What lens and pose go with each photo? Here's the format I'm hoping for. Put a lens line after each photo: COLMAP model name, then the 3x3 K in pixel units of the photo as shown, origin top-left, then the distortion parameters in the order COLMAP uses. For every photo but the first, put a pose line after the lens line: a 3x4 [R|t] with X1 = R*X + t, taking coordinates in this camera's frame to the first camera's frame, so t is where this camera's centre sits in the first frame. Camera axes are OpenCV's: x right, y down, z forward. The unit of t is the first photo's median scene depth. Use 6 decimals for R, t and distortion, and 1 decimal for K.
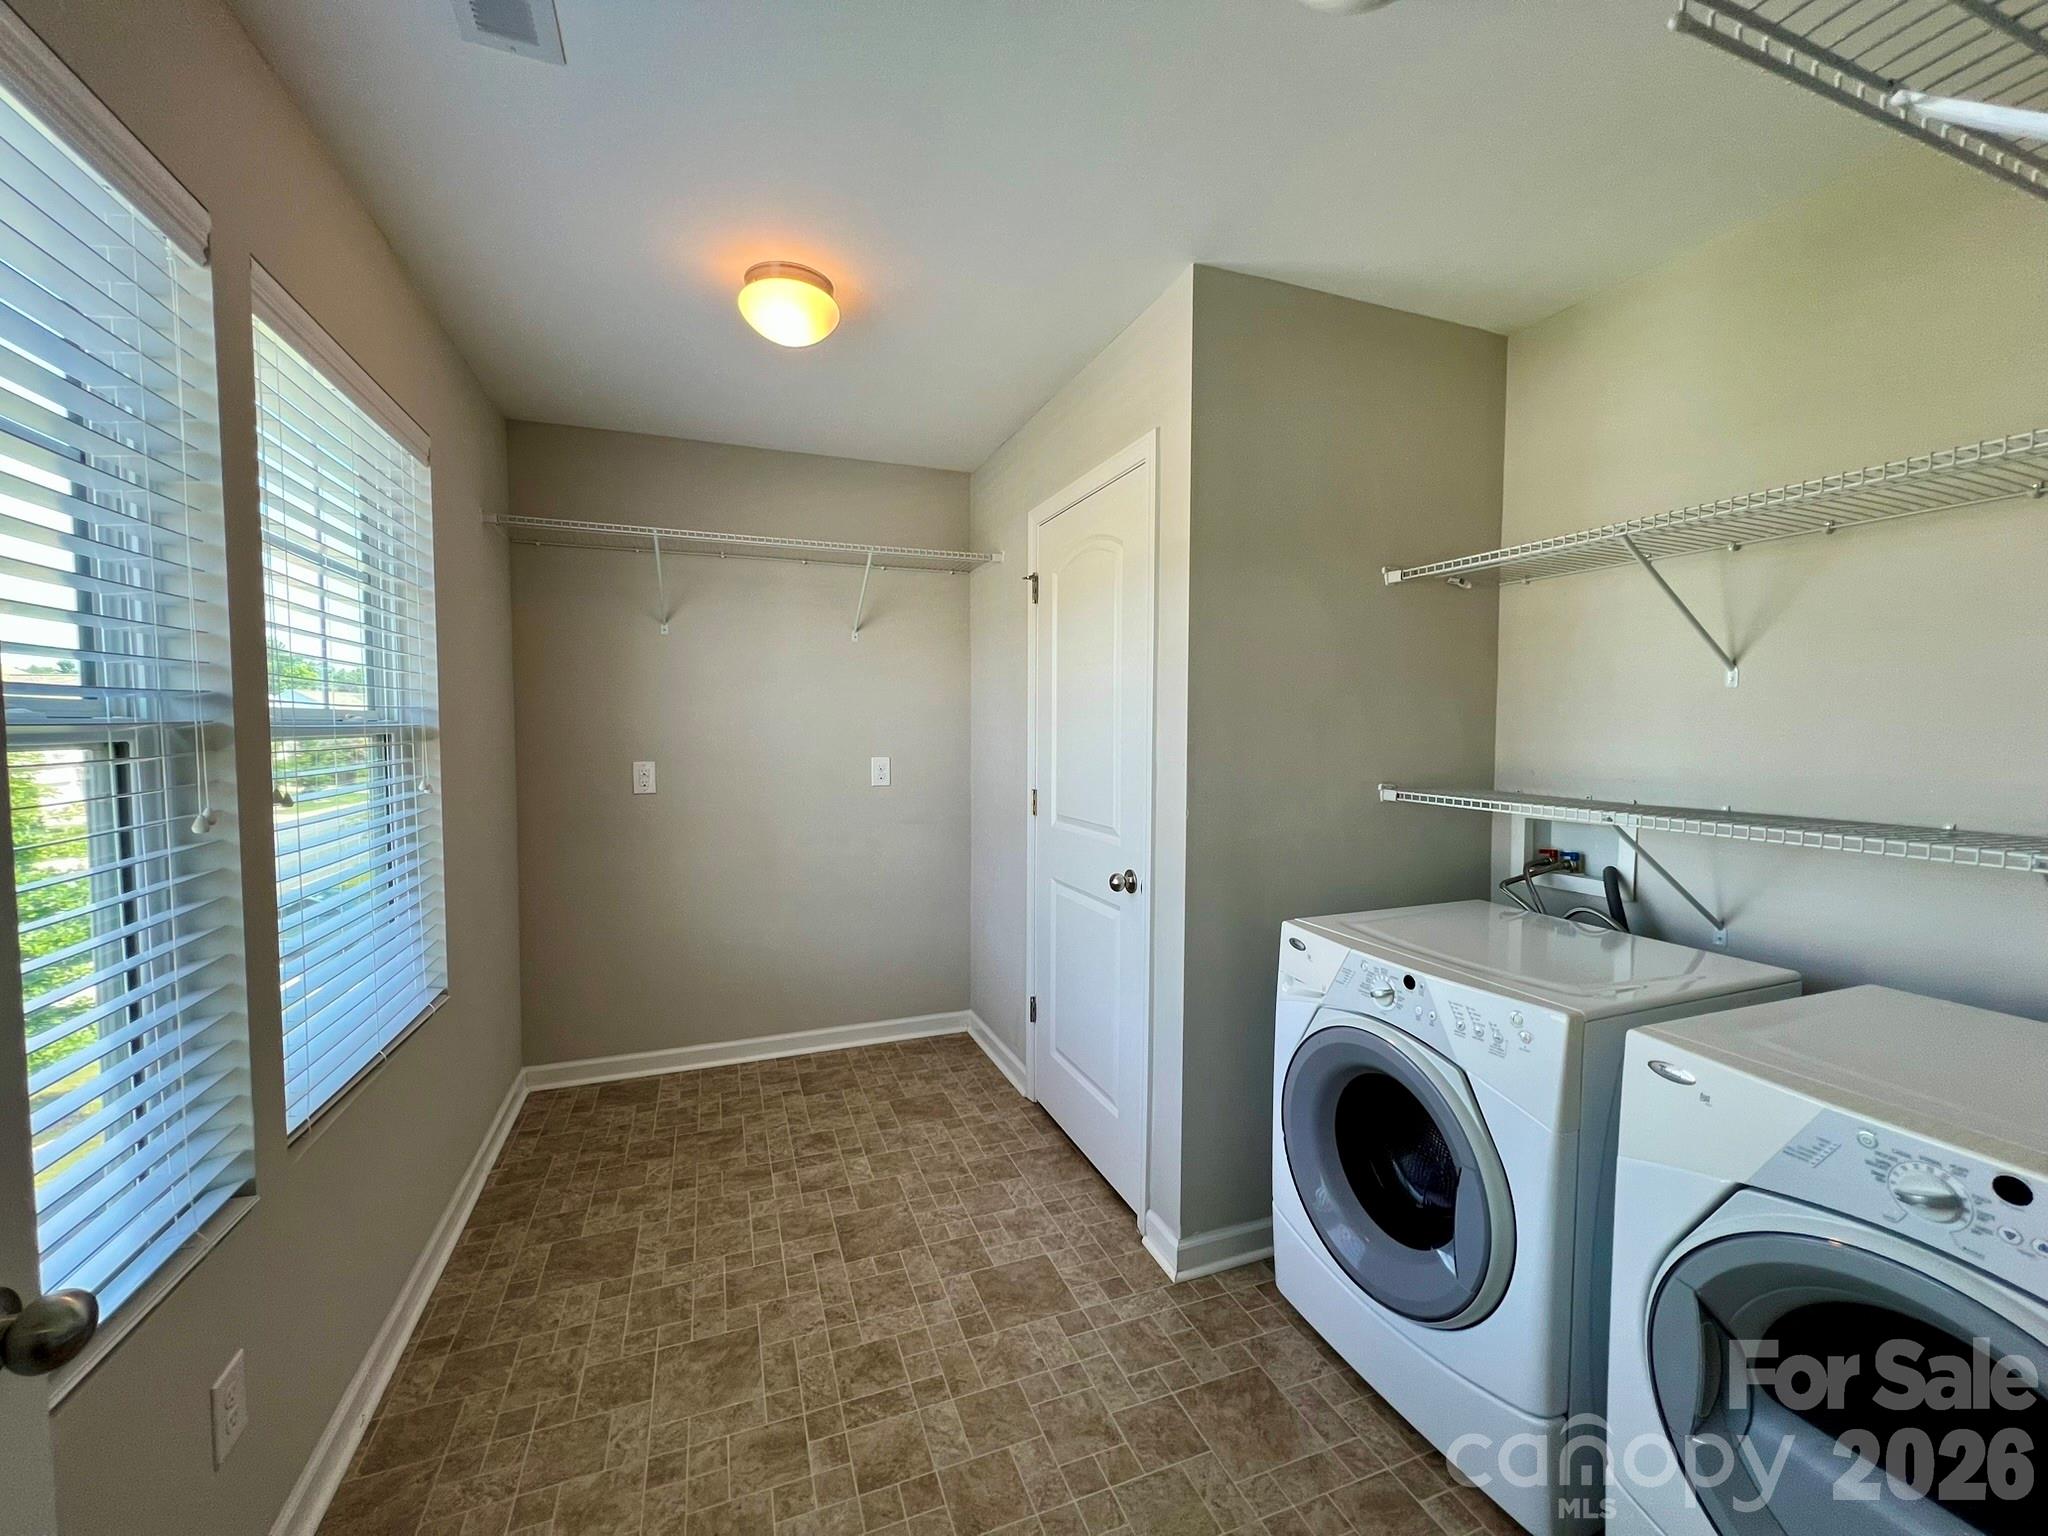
lens RADIAL K [[815.3, 0, 1022.1], [0, 815.3, 766.2], [0, 0, 1]] dist [-0.003508, 0.000768]
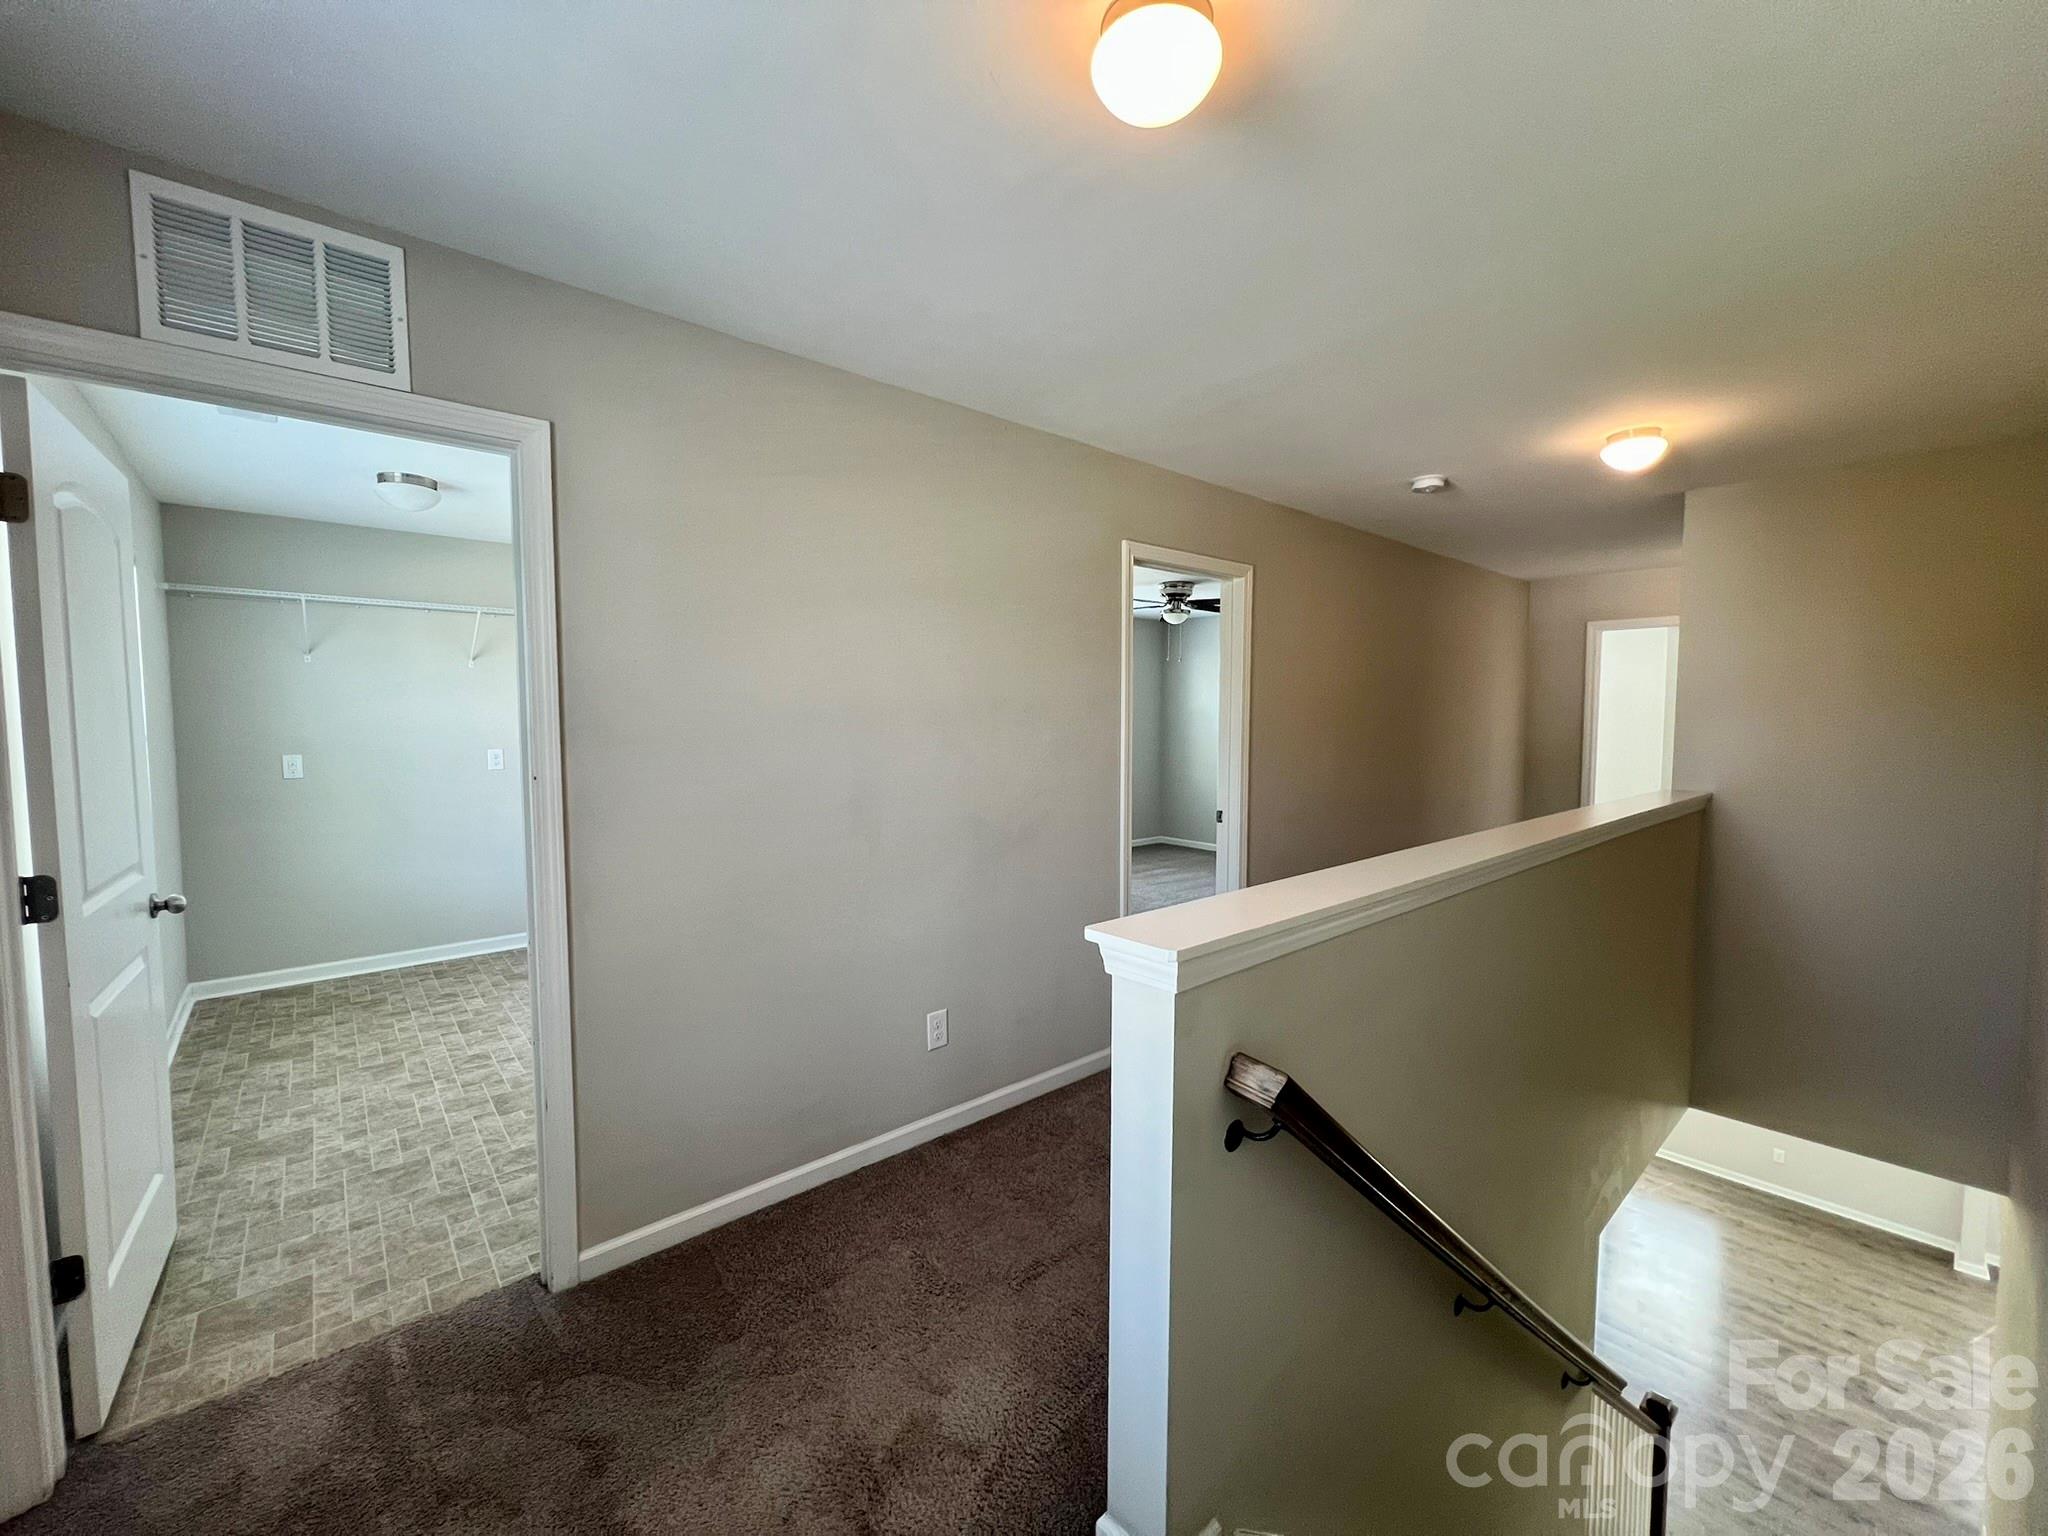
lens RADIAL K [[815.3, 0, 1019.5], [0, 815.3, 906.2], [0, 0, 1]] dist [-0.003508, 0.000768]
pose [[0.943749, -0.075882, 0.321838, 0.188072], [0.018813, 0.984057, 0.176853, 0.027256], [-0.330127, -0.160850, 0.930131, -0.493761]]
